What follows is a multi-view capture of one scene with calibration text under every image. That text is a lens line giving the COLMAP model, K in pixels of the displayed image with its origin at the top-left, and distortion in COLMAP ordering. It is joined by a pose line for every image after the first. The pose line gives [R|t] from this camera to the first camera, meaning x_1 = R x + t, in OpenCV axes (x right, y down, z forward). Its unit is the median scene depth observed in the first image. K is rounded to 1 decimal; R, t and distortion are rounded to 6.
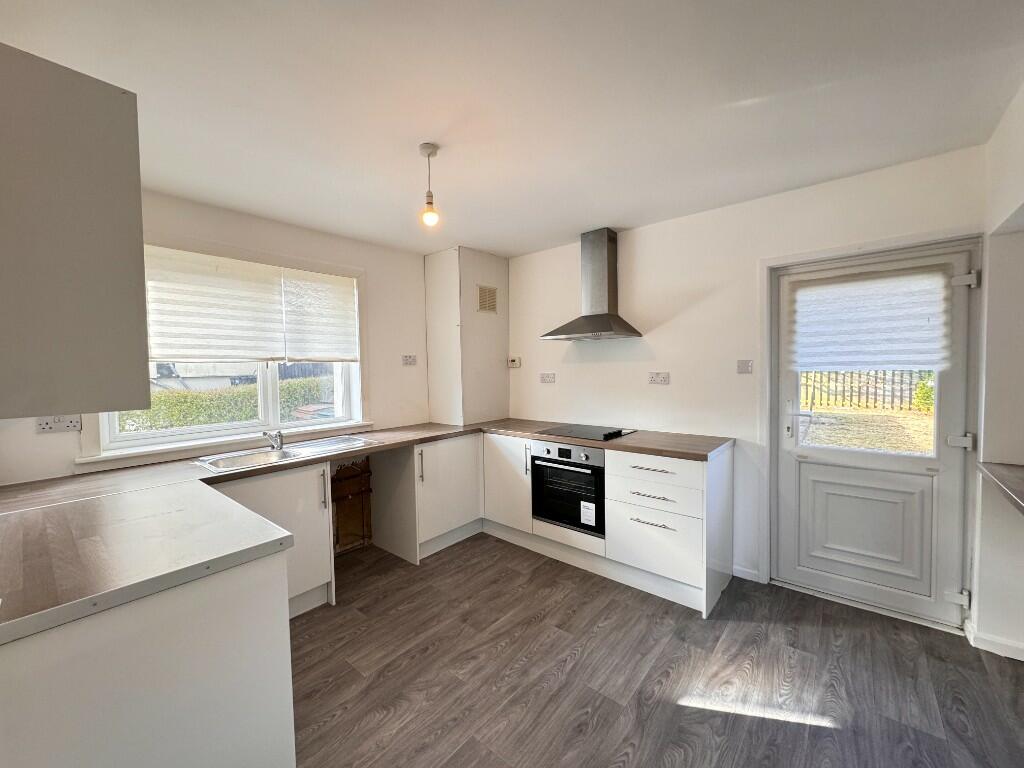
lens RADIAL K [[404.0, 0, 512.0], [0, 404.0, 384.0], [0, 0, 1]] dist [-0.003722, -0.000103]
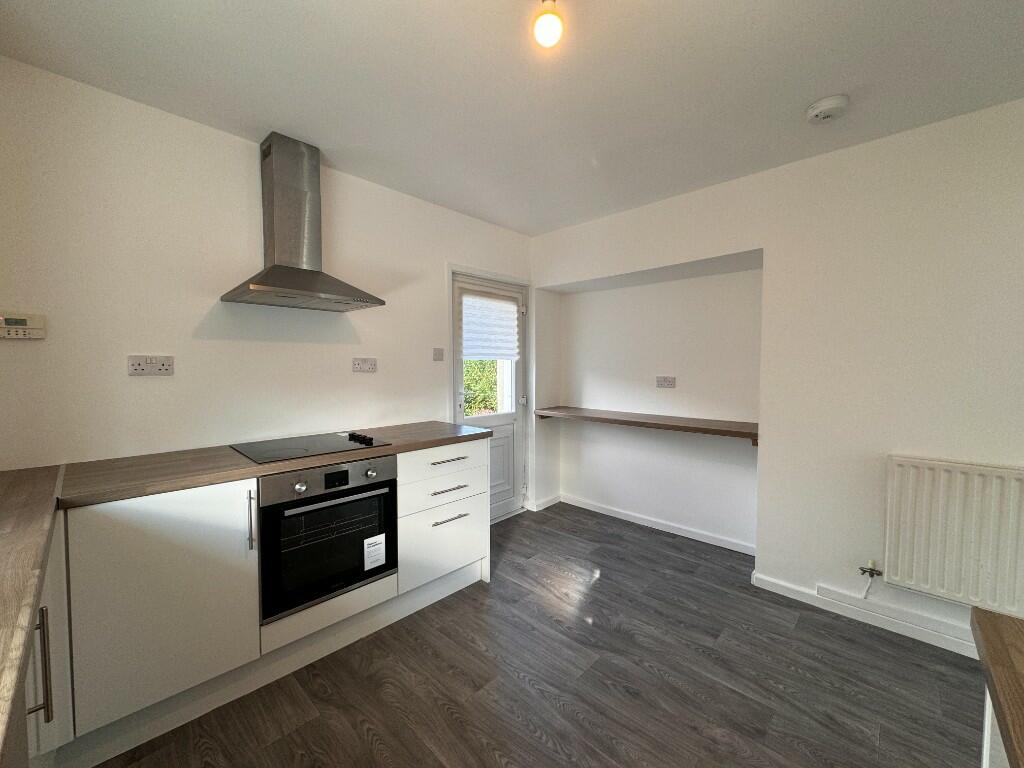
lens RADIAL K [[404.0, 0, 512.0], [0, 404.0, 384.0], [0, 0, 1]] dist [-0.003722, -0.000103]
pose [[0.072416, -0.026014, 0.997035, -0.564058], [0.043958, 0.998772, 0.022867, 0.023429], [-0.996405, 0.042172, 0.073471, 0.794632]]
